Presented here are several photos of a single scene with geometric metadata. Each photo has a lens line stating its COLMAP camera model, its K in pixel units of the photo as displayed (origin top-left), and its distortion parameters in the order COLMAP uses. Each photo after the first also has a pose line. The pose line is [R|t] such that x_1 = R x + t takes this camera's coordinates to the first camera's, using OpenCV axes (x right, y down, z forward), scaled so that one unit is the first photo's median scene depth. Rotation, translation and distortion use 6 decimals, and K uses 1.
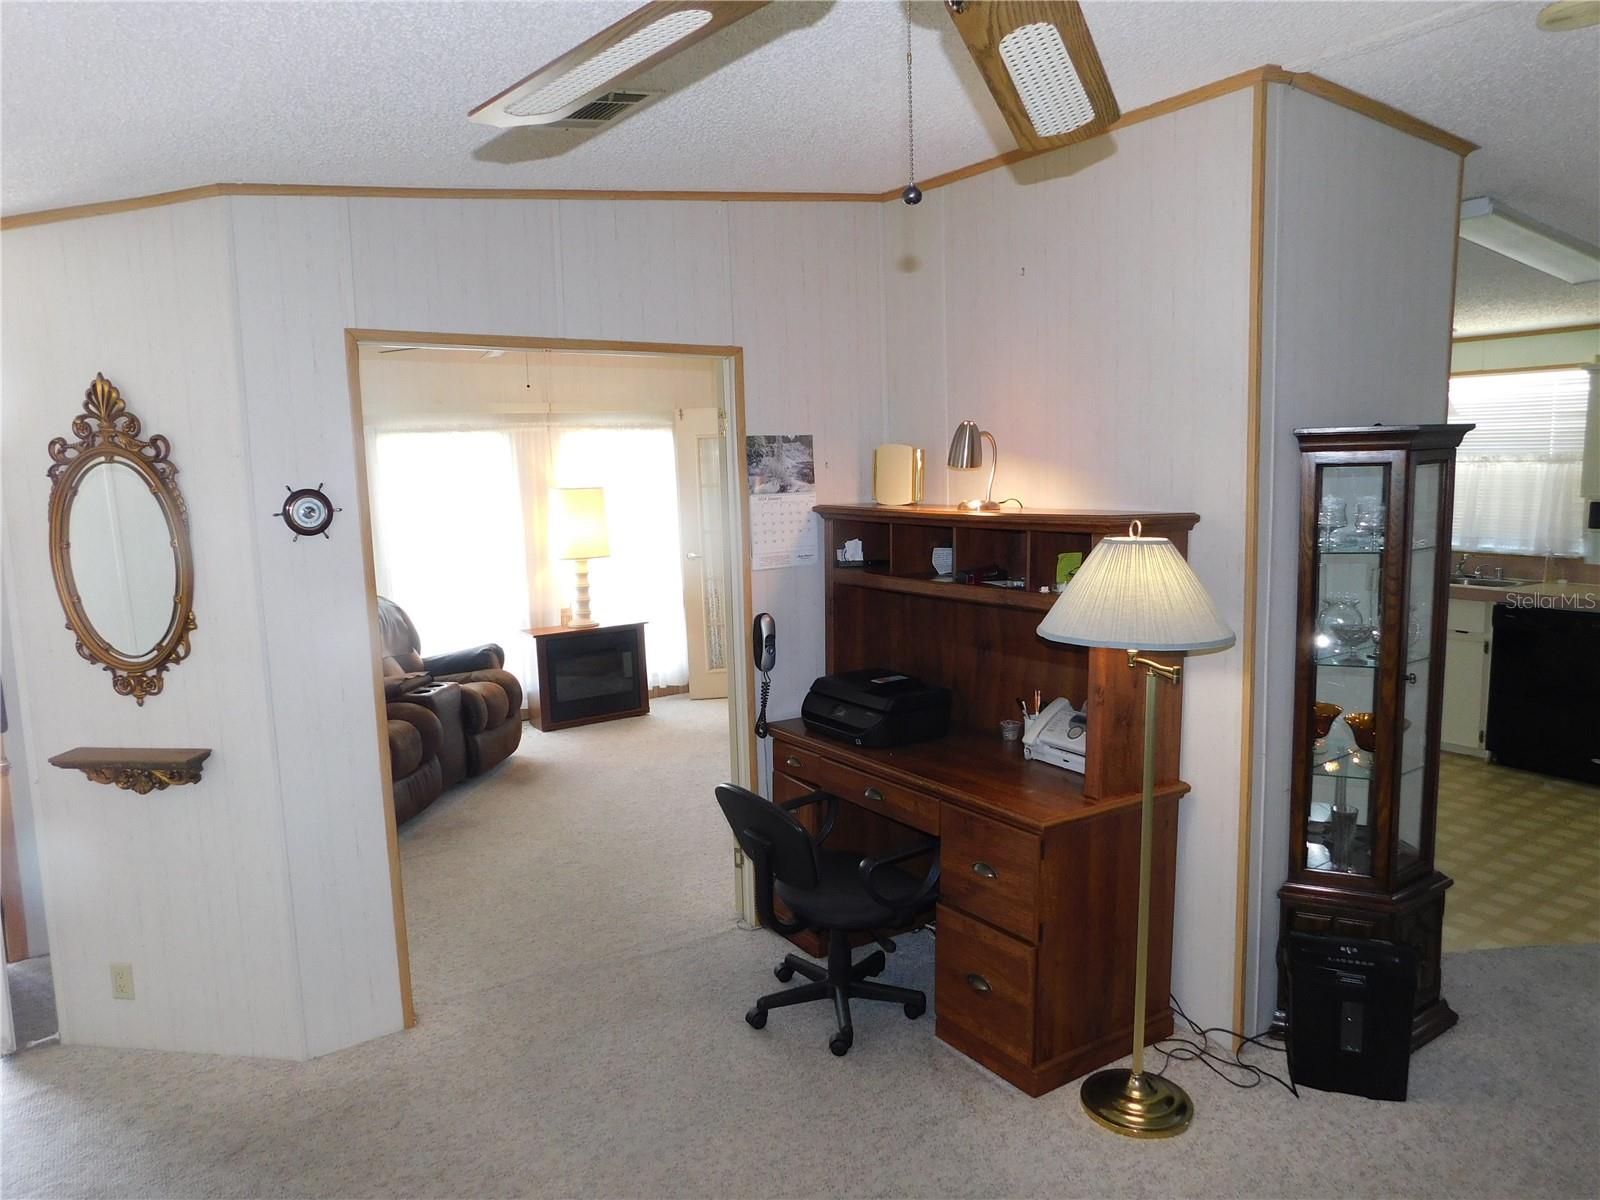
lens RADIAL K [[1069.0, 0, 803.1], [0, 1069.0, 593.1], [0, 0, 1]] dist [-0.060019, 0.055259]
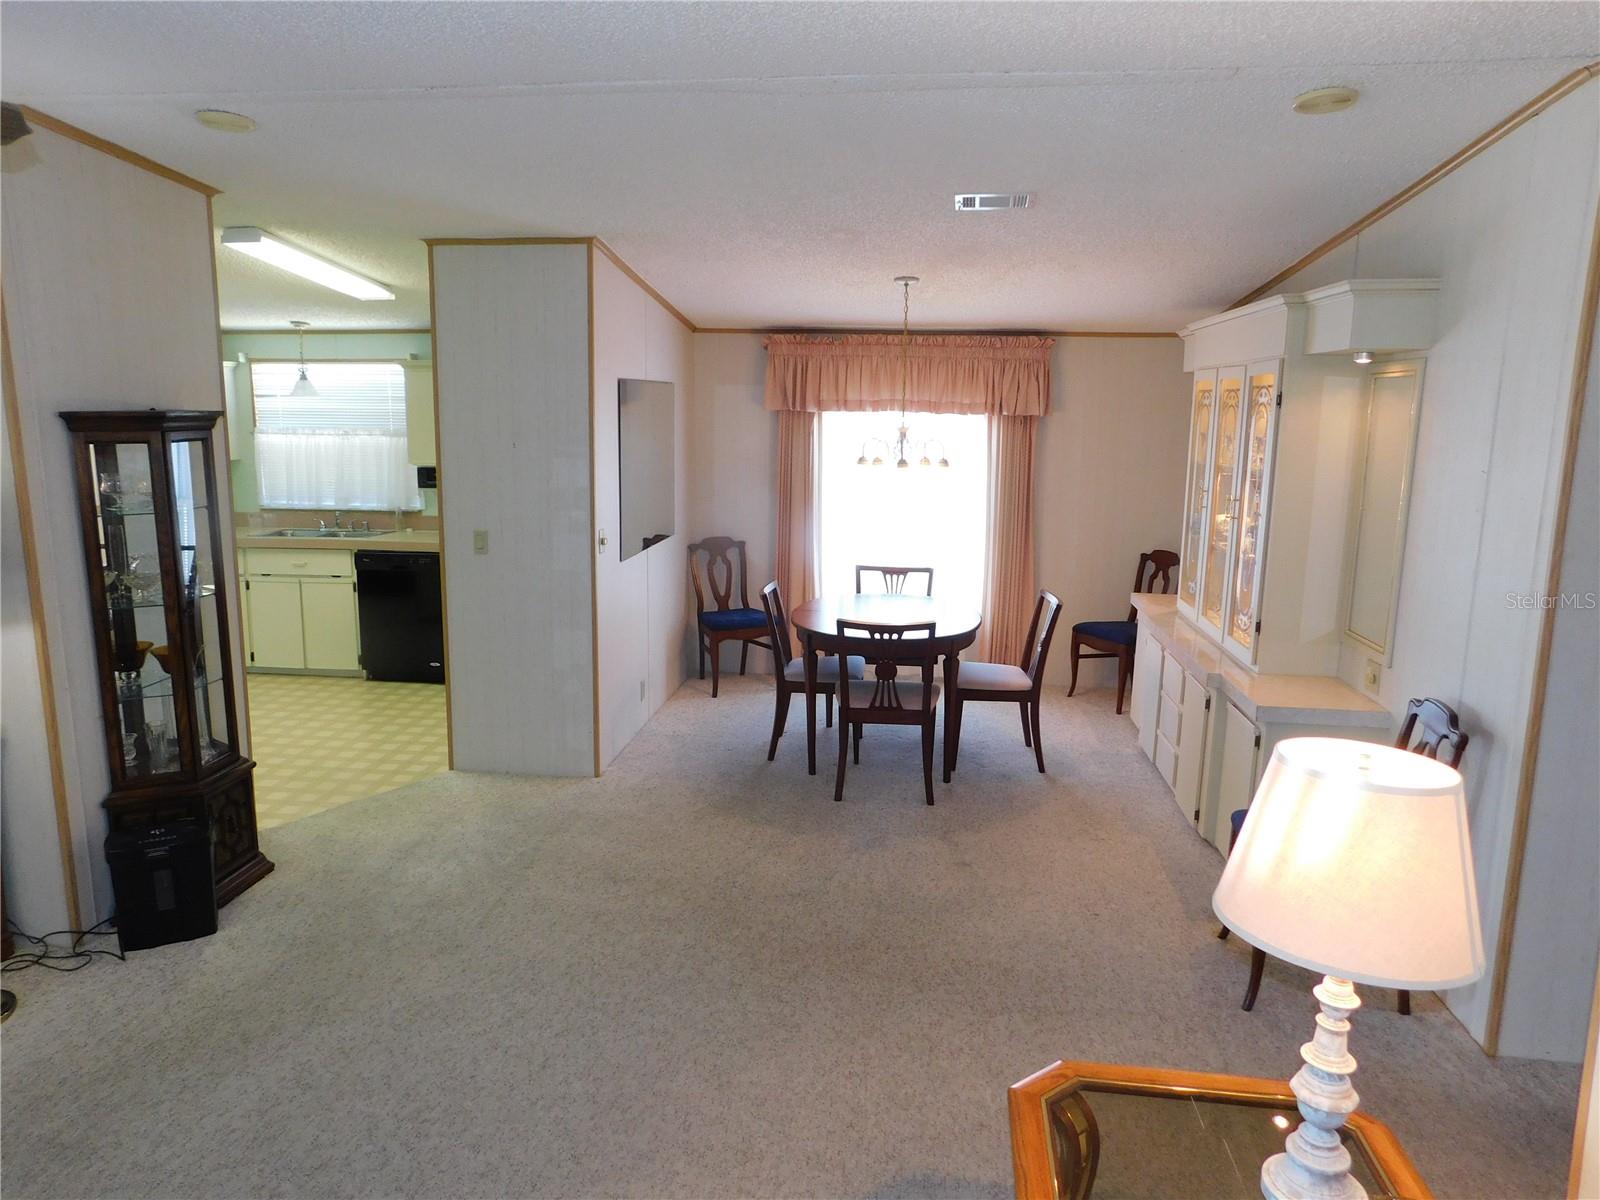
lens RADIAL K [[1069.0, 0, 803.1], [0, 1069.0, 593.1], [0, 0, 1]] dist [-0.060019, 0.055259]
pose [[0.641236, -0.097424, 0.761134, 0.048254], [0.073038, 0.995153, 0.065845, 0.017371], [-0.763860, 0.013370, 0.645244, -0.220839]]
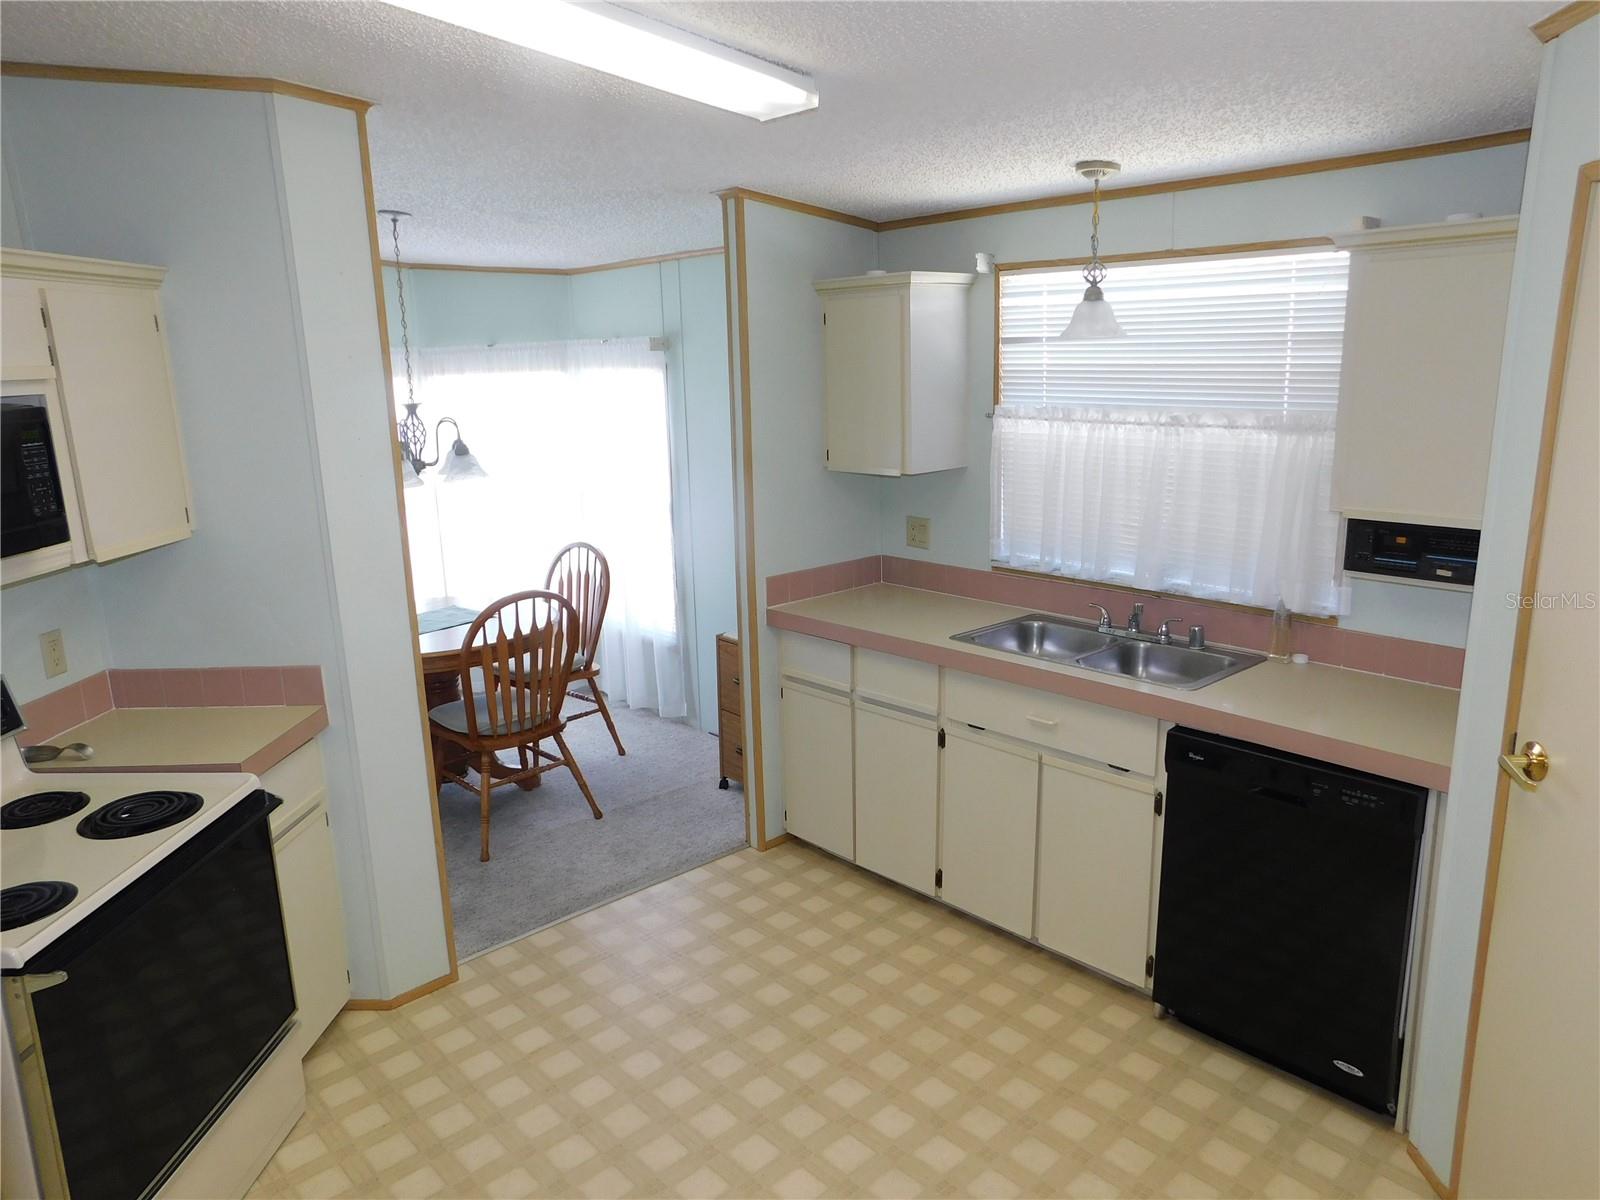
lens RADIAL K [[1069.0, 0, 803.1], [0, 1069.0, 593.1], [0, 0, 1]] dist [-0.060019, 0.055259]
pose [[0.987694, -0.029612, 0.153568, 0.451601], [0.016686, 0.996259, 0.084788, -0.106389], [-0.155505, -0.081182, 0.984494, 0.592858]]
